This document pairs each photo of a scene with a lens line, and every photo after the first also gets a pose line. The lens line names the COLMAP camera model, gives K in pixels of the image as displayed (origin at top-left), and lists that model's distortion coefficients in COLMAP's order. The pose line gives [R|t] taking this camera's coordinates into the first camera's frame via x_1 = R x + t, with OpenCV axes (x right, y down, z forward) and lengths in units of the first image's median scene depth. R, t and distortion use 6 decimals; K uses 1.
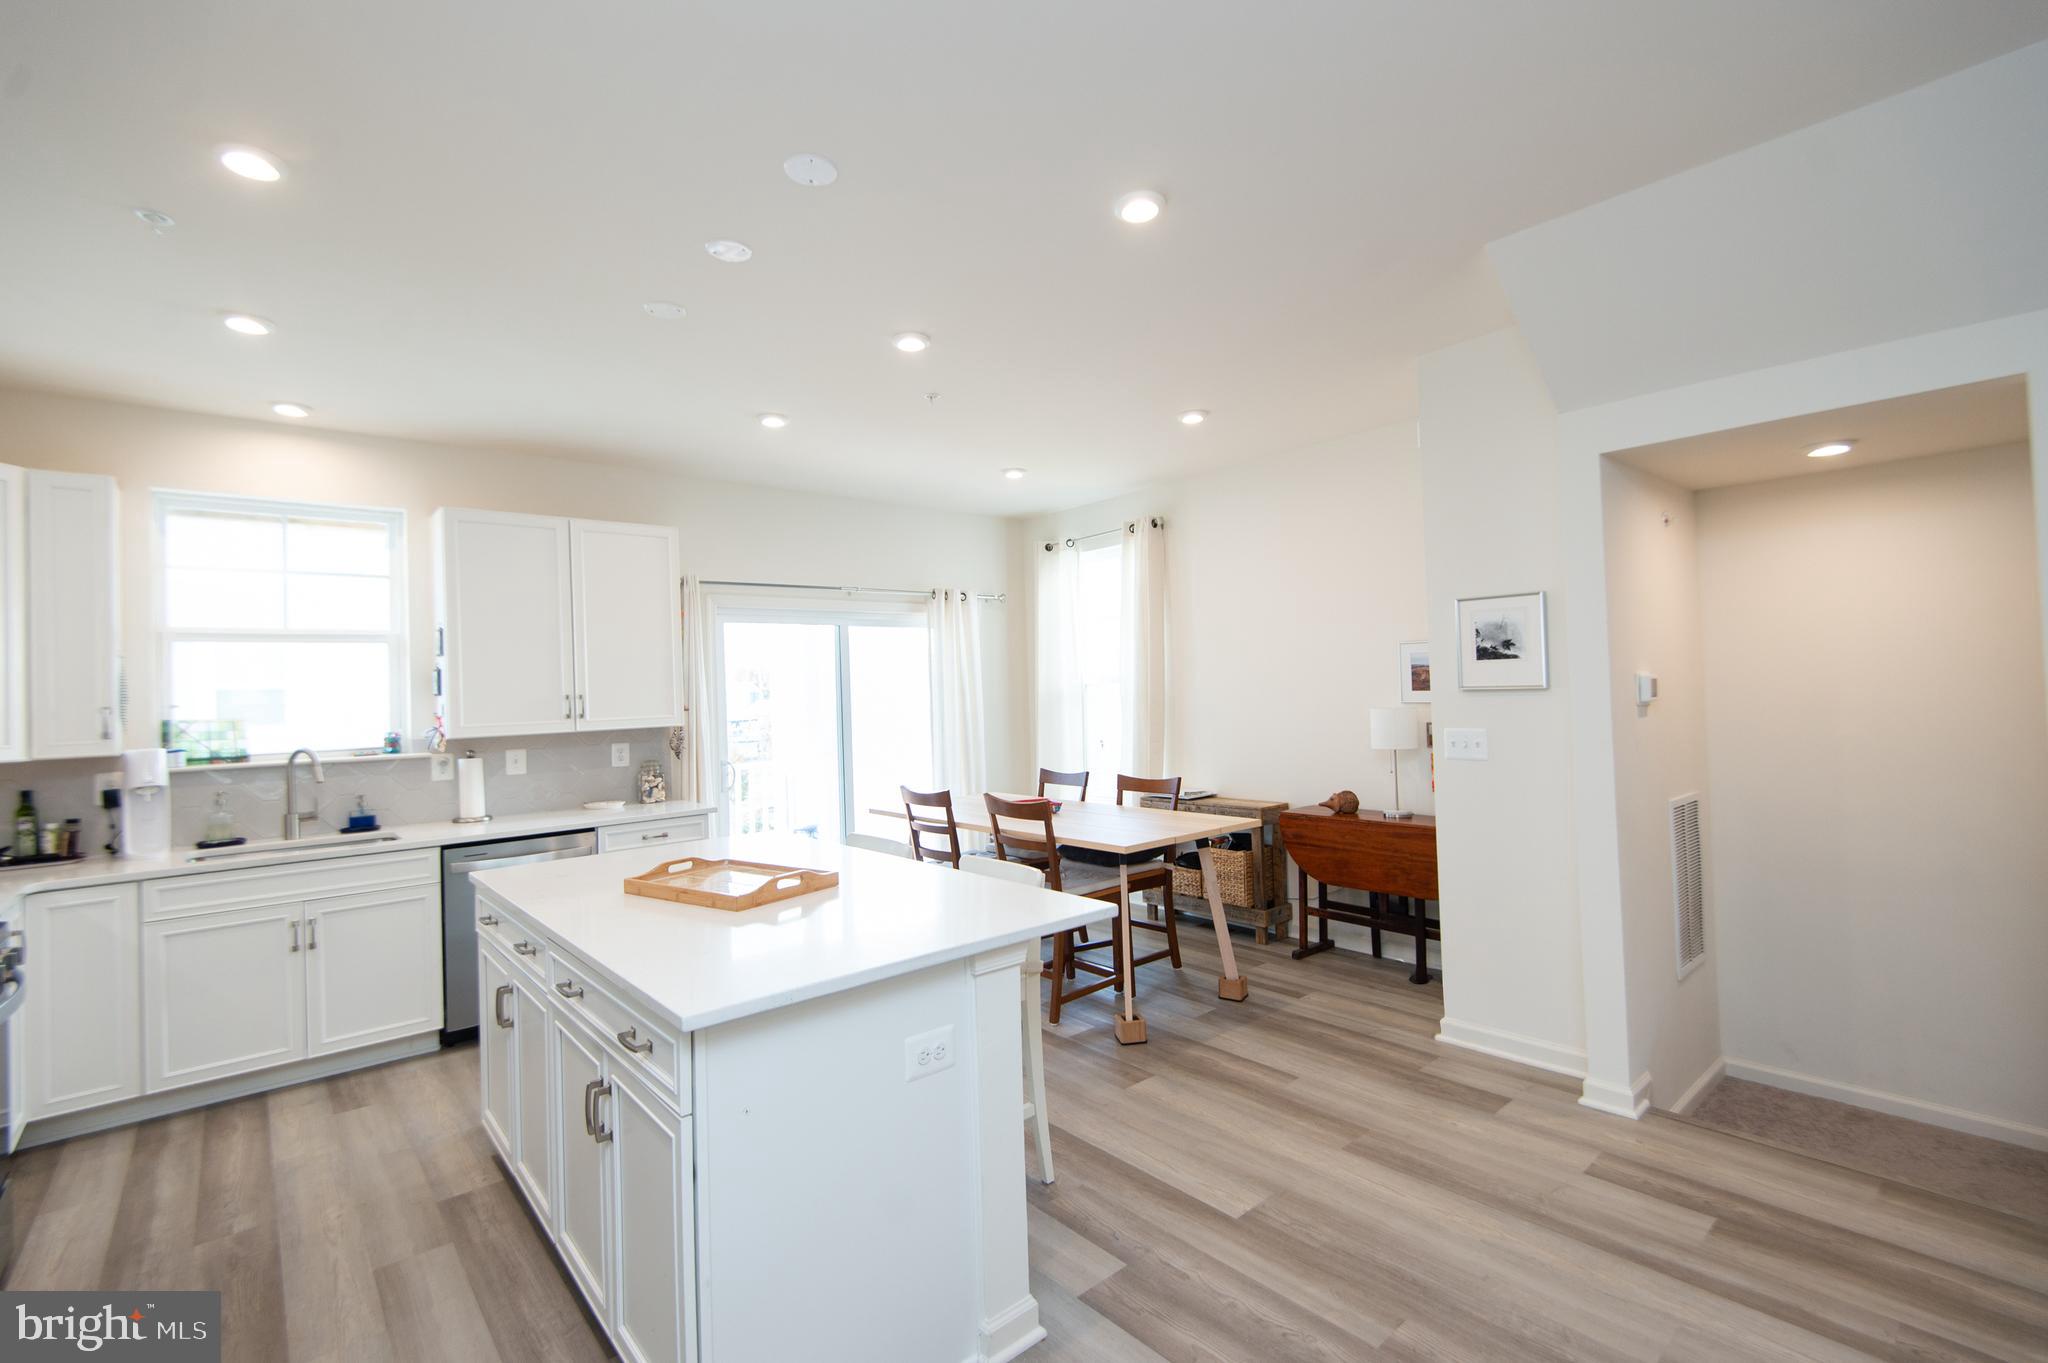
lens RADIAL K [[912.5, 0, 1024.6], [0, 912.5, 675.5], [0, 0, 1]] dist [0.029867, -0.006123]
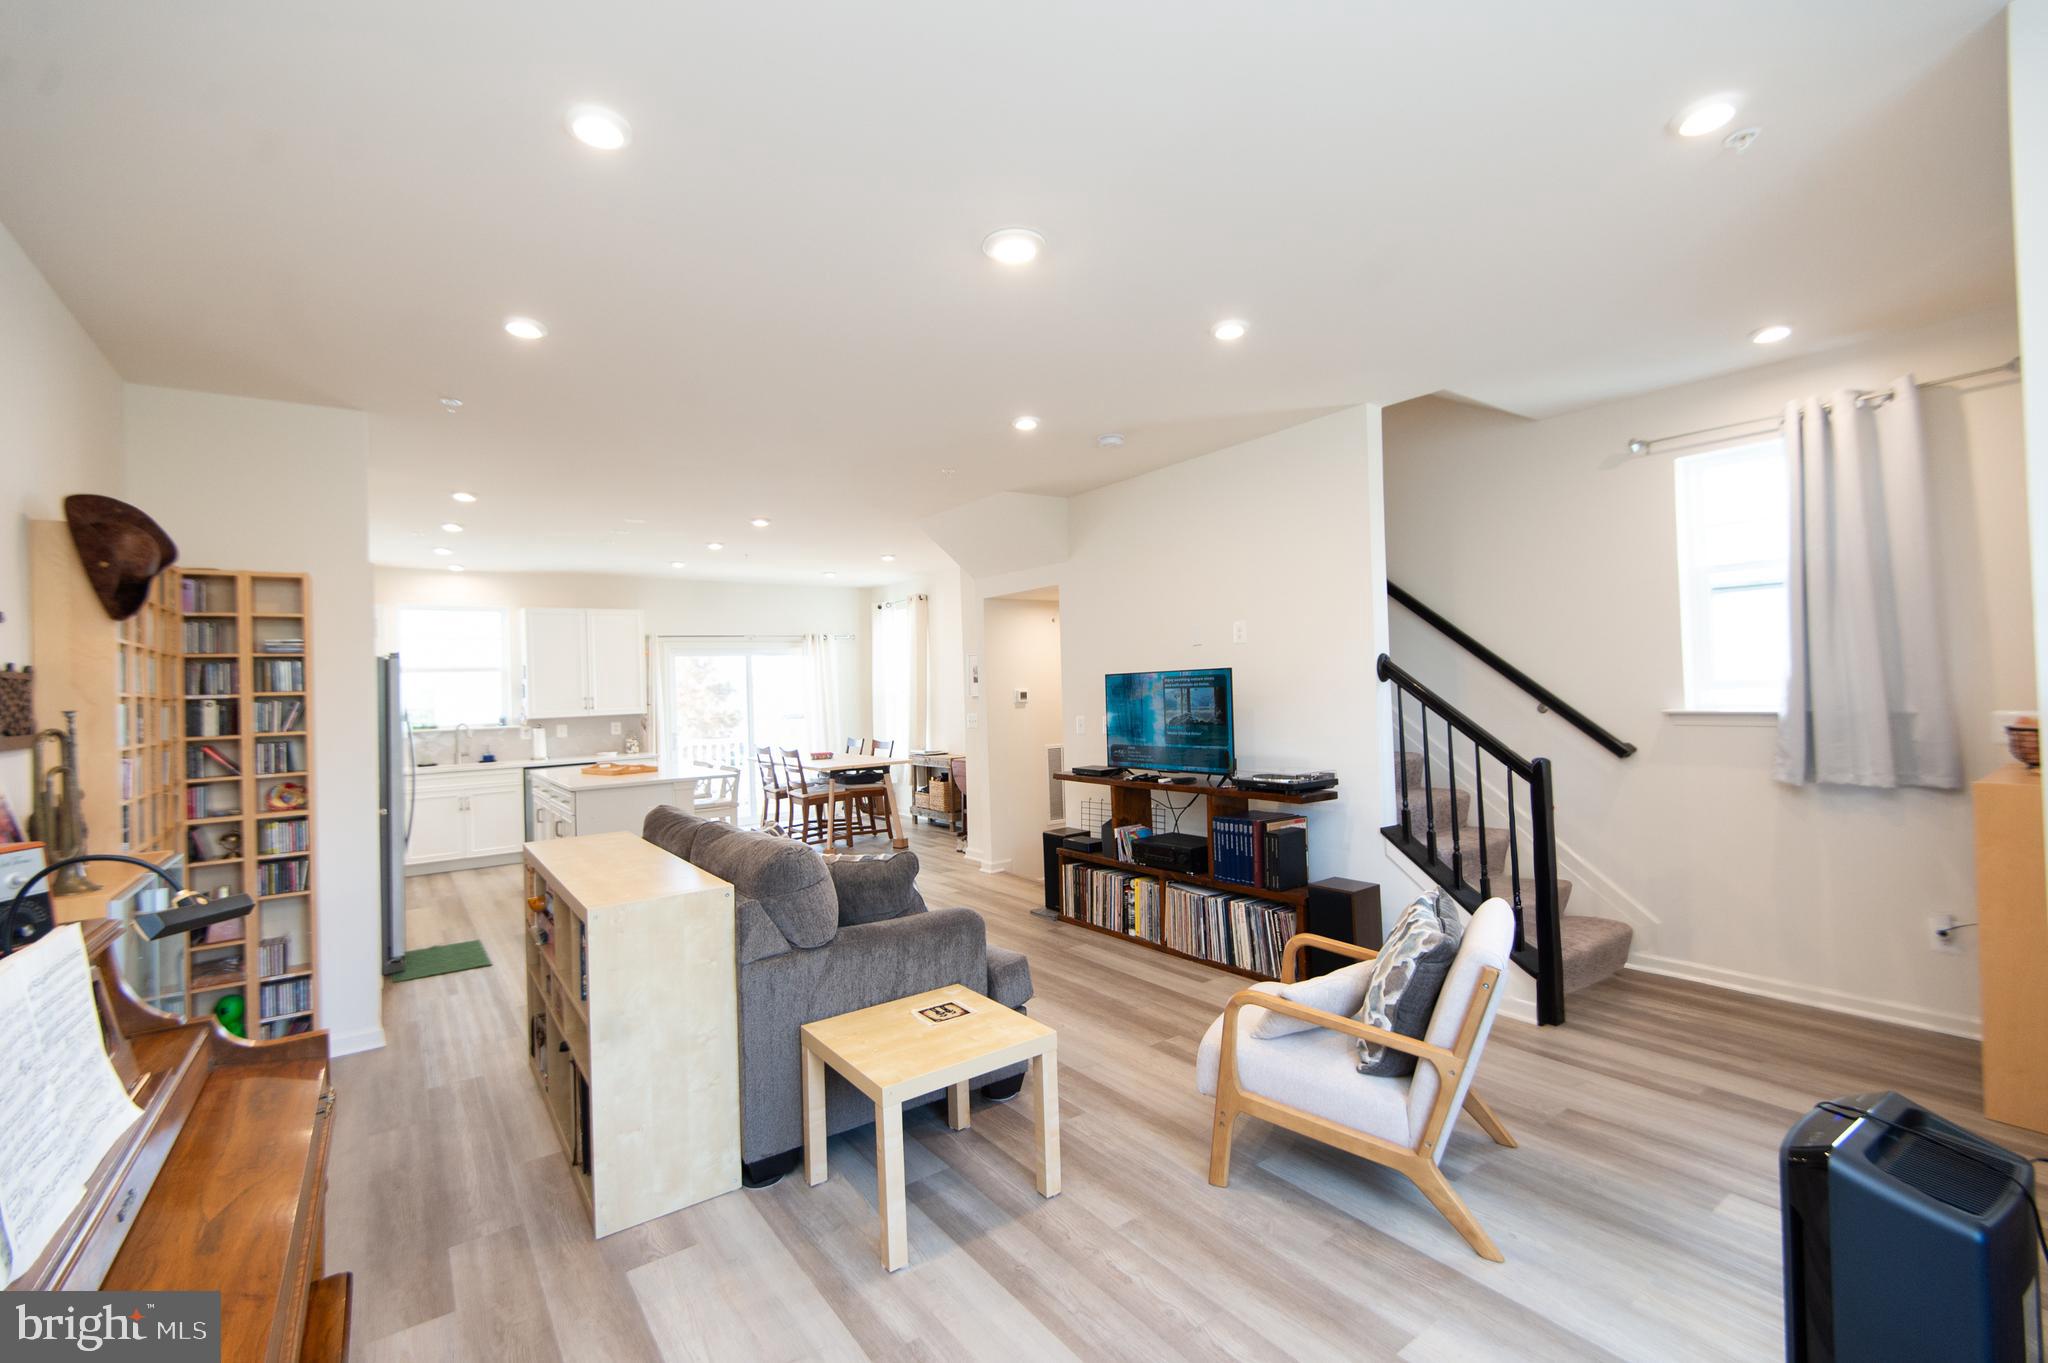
lens RADIAL K [[912.5, 0, 1061.0], [0, 912.5, 671.0], [0, 0, 1]] dist [0.029867, -0.006123]
pose [[0.997285, -0.000983, -0.073638, 0.677017], [0.001533, 0.999971, 0.007416, -0.048983], [0.073628, -0.007509, 0.997257, -0.913417]]
